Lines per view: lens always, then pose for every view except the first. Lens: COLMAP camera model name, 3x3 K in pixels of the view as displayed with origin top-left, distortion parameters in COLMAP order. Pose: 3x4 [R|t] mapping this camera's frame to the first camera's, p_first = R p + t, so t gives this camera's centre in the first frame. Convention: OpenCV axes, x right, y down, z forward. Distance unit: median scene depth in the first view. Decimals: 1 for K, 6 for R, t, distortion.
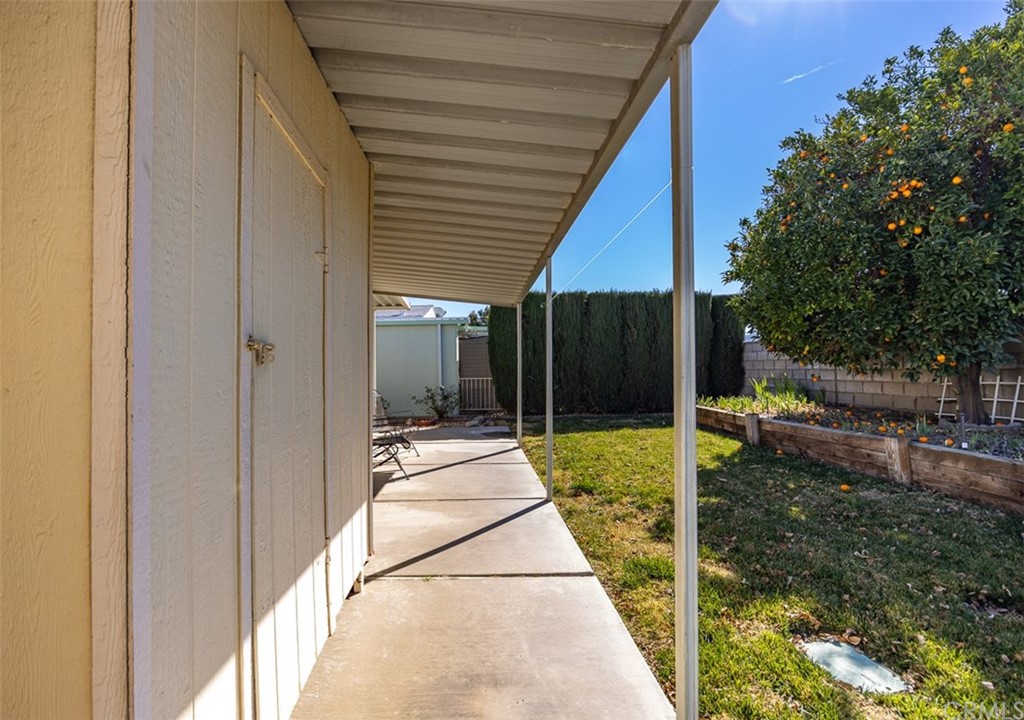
lens RADIAL K [[491.9, 0, 508.6], [0, 491.9, 358.1], [0, 0, 1]] dist [-0.016400, -0.000009]
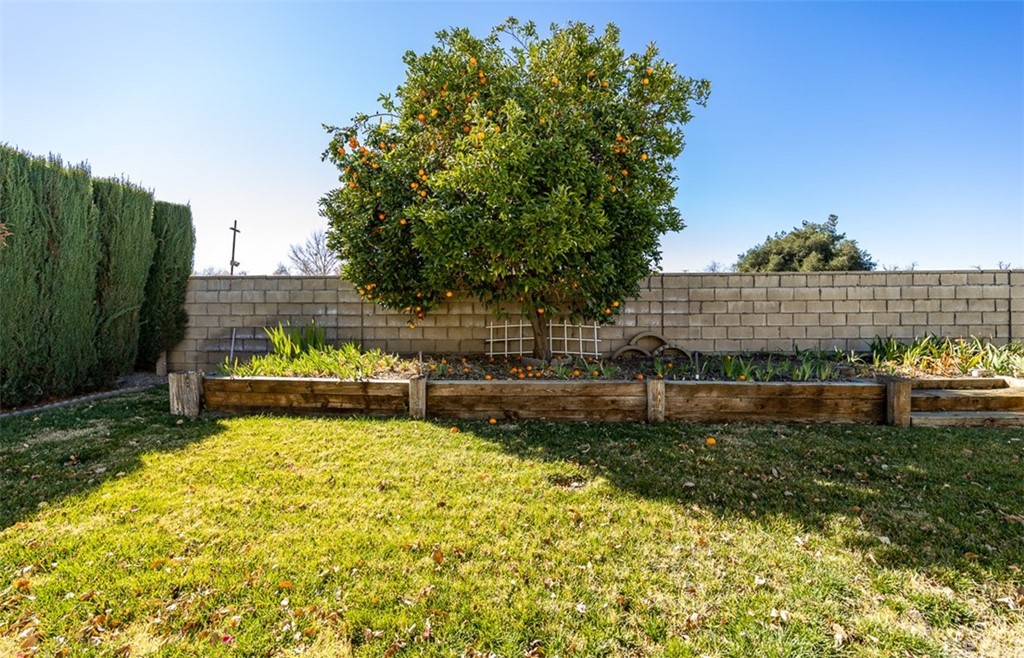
lens RADIAL K [[422.3, 0, 549.6], [0, 422.3, 303.6], [0, 0, 1]] dist [-0.006339, 0.000090]
pose [[0.127175, 0.025734, 0.991546, -0.116415], [-0.019627, 0.999533, -0.023424, 0.022842], [-0.991686, -0.016482, 0.127620, 0.949854]]
